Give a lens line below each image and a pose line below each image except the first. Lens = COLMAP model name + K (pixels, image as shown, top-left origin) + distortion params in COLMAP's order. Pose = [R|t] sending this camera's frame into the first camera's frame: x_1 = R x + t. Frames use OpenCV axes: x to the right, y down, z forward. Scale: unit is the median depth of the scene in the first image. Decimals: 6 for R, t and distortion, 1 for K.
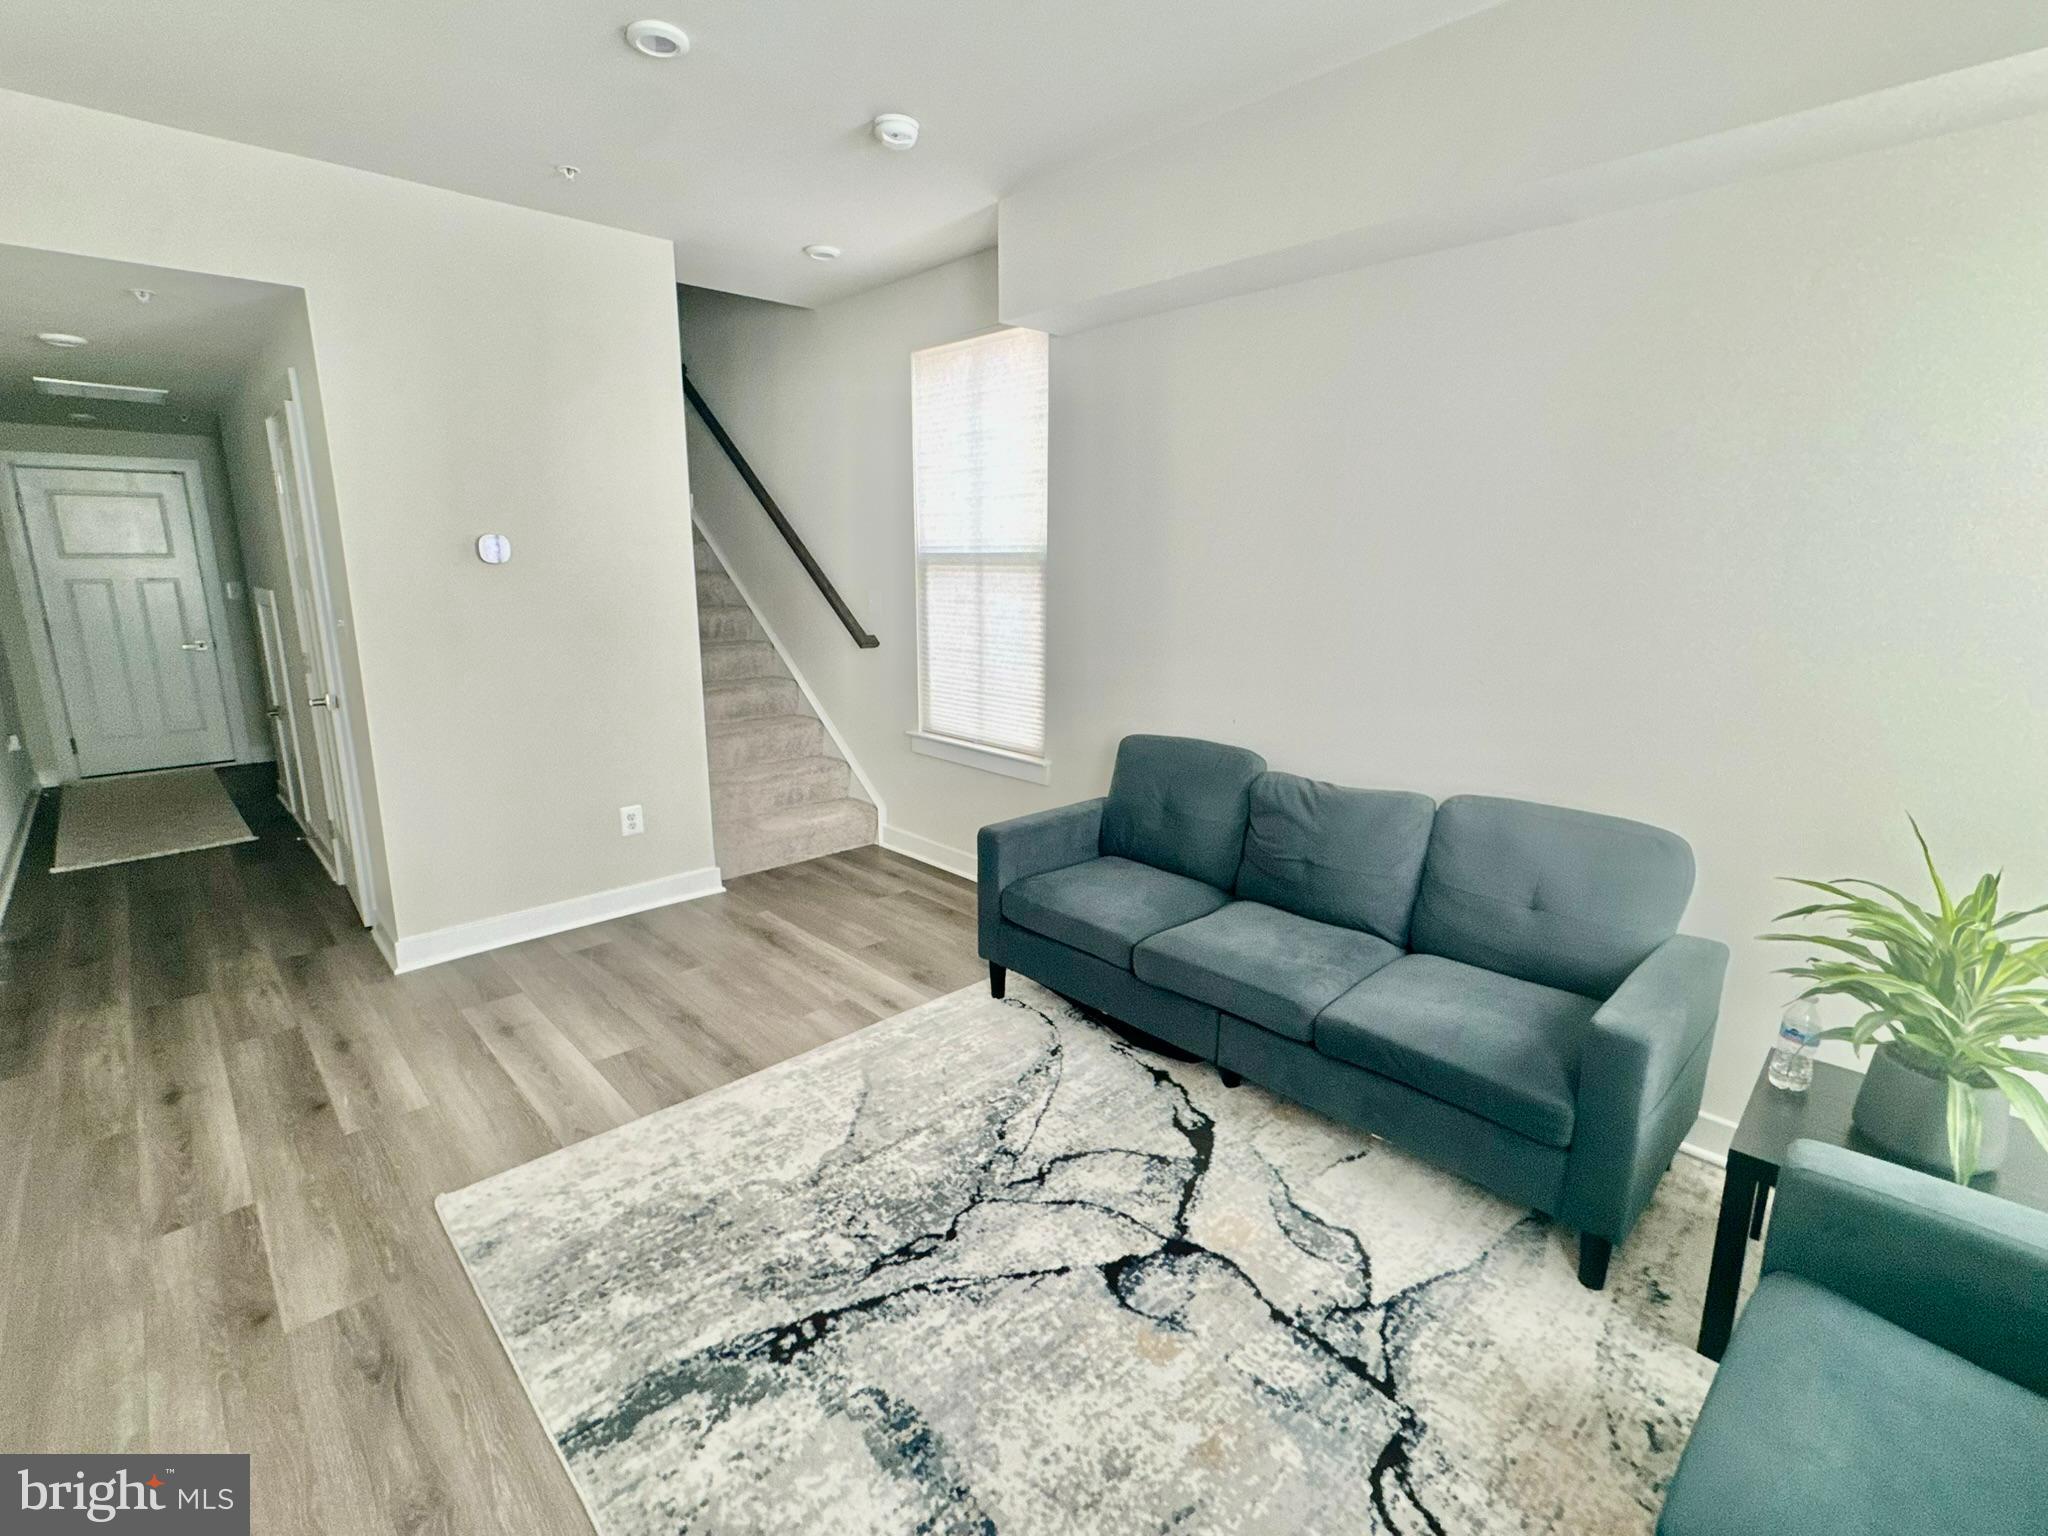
lens RADIAL K [[942.0, 0, 1030.2], [0, 942.0, 755.6], [0, 0, 1]] dist [0.001698, -0.000676]
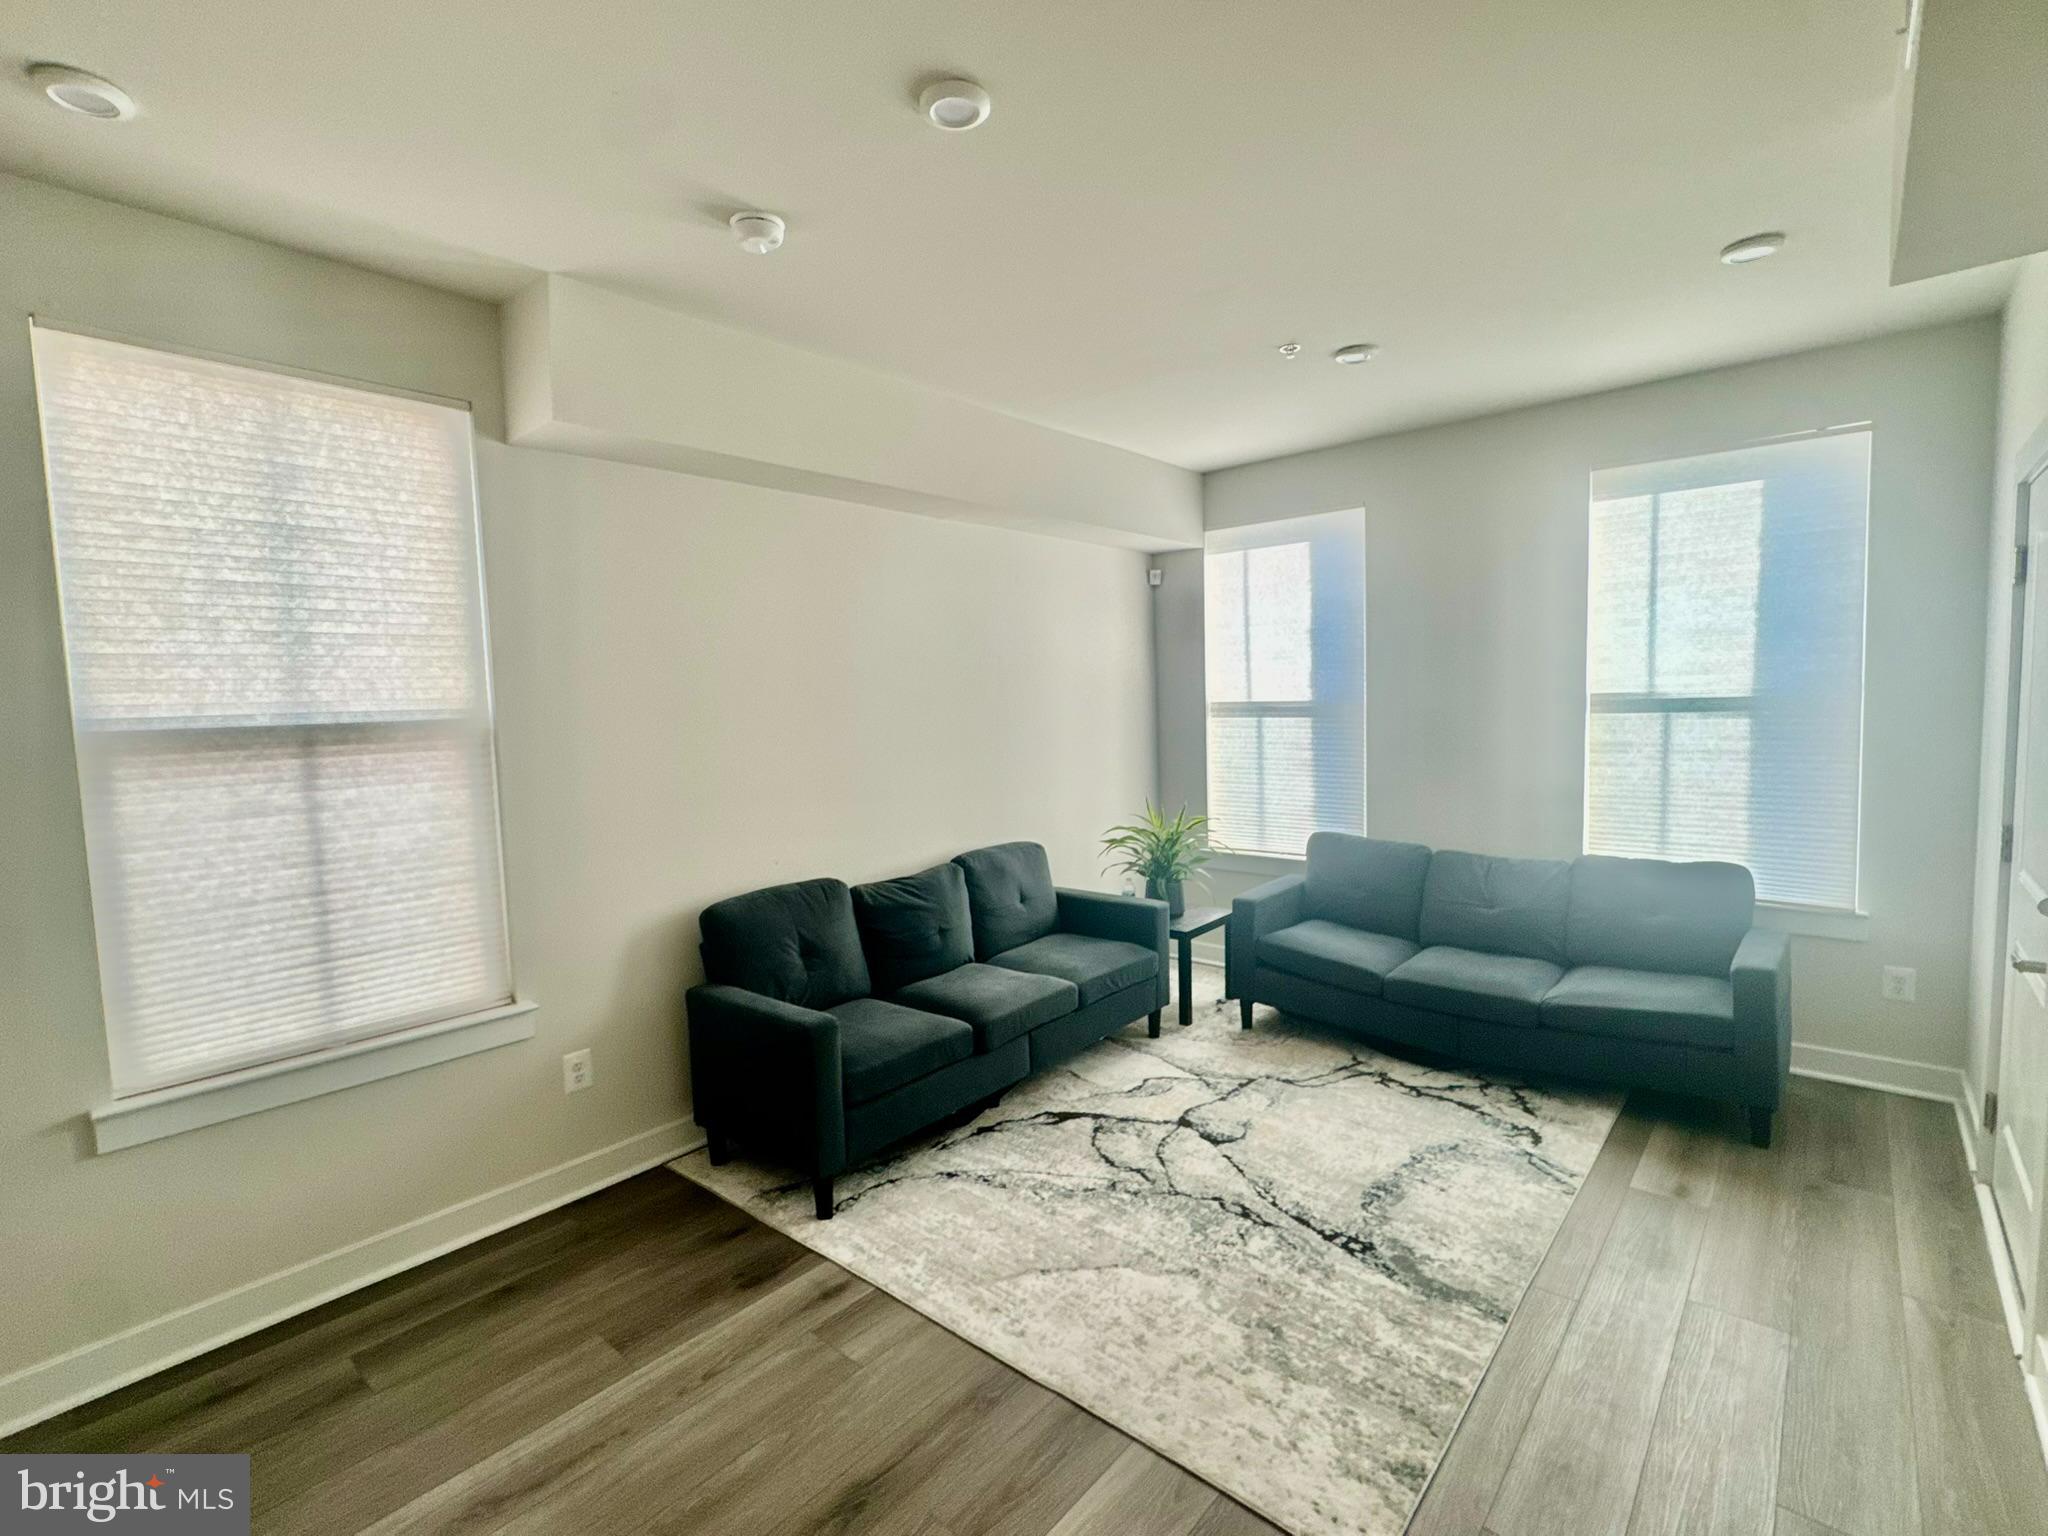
lens RADIAL K [[942.0, 0, 1012.5], [0, 942.0, 772.0], [0, 0, 1]] dist [0.001698, -0.000676]
pose [[-0.087669, -0.078018, 0.993090, -1.361349], [0.235699, 0.966996, 0.096775, -0.280849], [-0.967864, 0.242554, -0.066386, 1.241553]]
